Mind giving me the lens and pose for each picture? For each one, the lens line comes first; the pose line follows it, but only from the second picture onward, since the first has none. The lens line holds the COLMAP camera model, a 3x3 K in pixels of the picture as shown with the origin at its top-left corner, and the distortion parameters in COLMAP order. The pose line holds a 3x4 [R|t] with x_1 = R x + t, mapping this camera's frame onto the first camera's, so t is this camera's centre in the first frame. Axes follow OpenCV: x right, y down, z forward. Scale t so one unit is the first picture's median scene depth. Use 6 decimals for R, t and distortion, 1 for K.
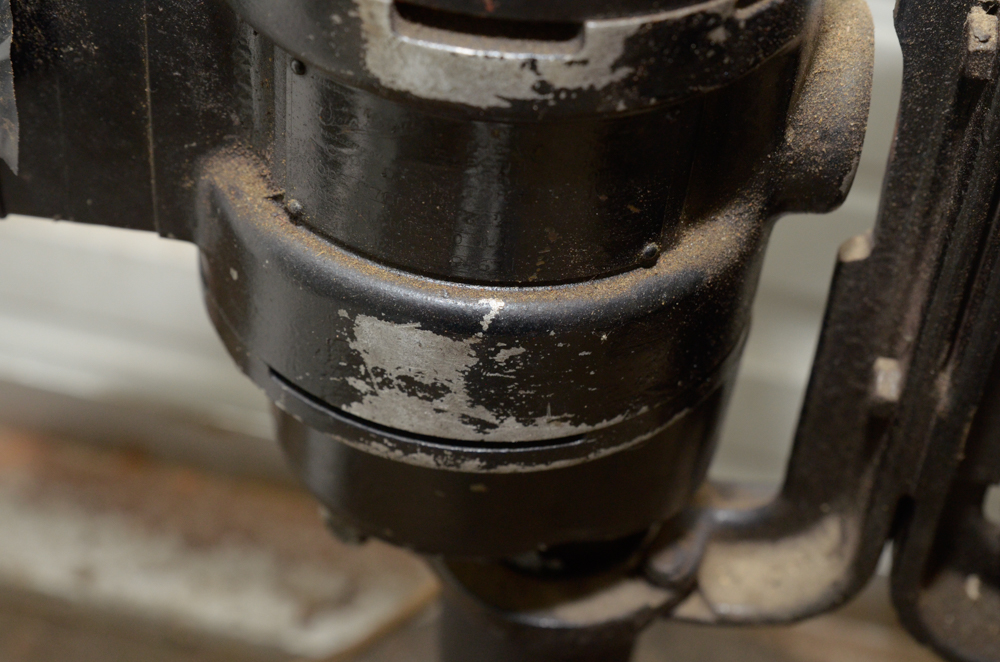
lens RADIAL K [[2078.8, 0, 500.0], [0, 2078.8, 331.0], [0, 0, 1]] dist [0.023390, 0.062855]
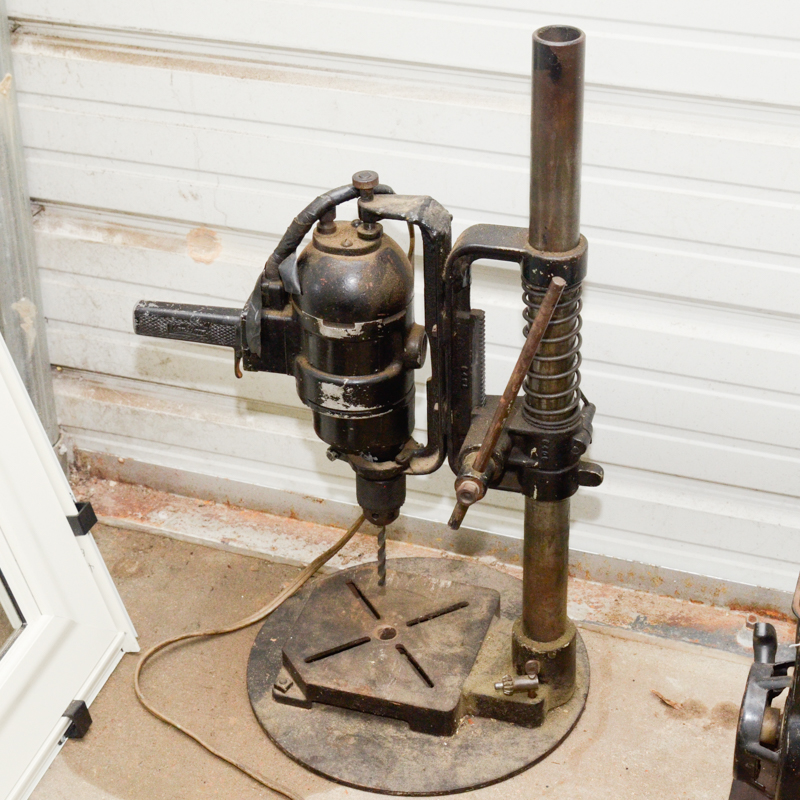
lens RADIAL K [[1776.4, 0, 400.0], [0, 1776.4, 400.0], [0, 0, 1]] dist [-0.075032, -0.296095]
pose [[0.989079, -0.004463, -0.147321, 0.776399], [-0.026166, 0.978348, -0.205307, 0.936715], [0.145048, 0.206919, 0.967546, -3.264174]]
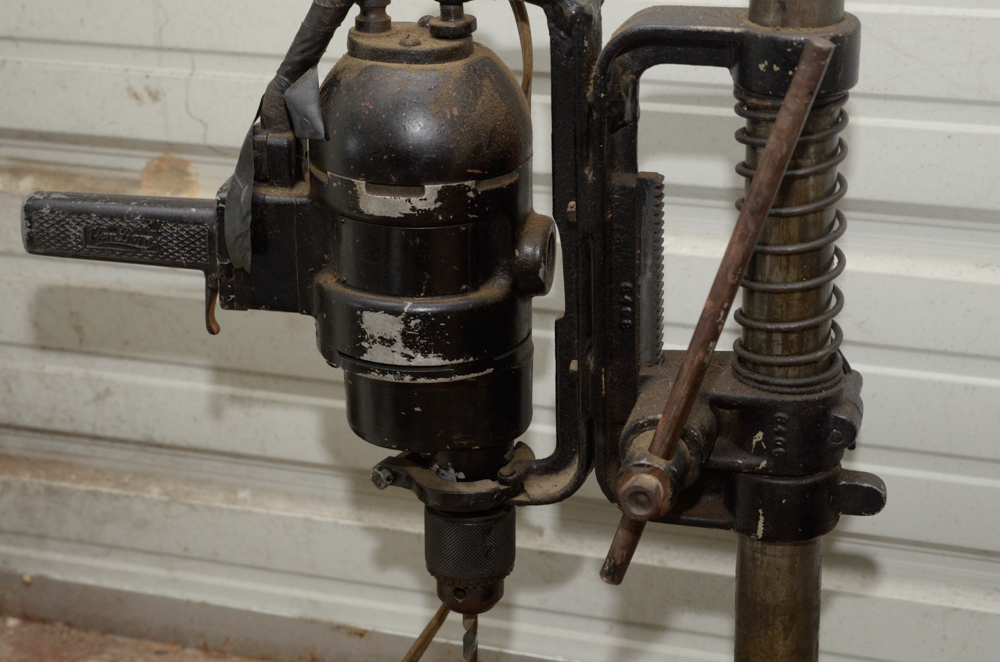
lens RADIAL K [[2104.8, 0, 500.0], [0, 2104.8, 331.0], [0, 0, 1]] dist [0.032282, 0.284562]
pose [[0.991227, -0.035451, -0.127328, 0.474283], [-0.018020, 0.918115, -0.395903, 1.131565], [0.130937, 0.394724, 0.909422, -1.560283]]
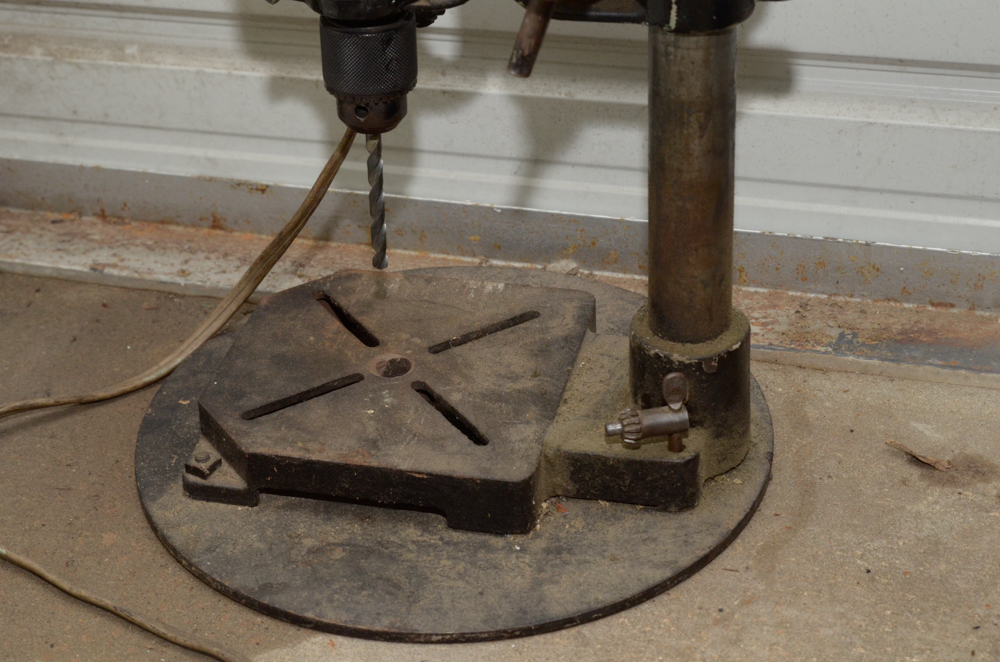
lens RADIAL K [[2076.3, 0, 500.0], [0, 2076.3, 331.0], [0, 0, 1]] dist [0.004054, 0.230262]
pose [[0.994312, -0.060658, -0.087551, 0.438829], [0.037749, 0.969325, -0.242868, 1.275871], [0.099597, 0.238181, 0.966100, -1.329874]]
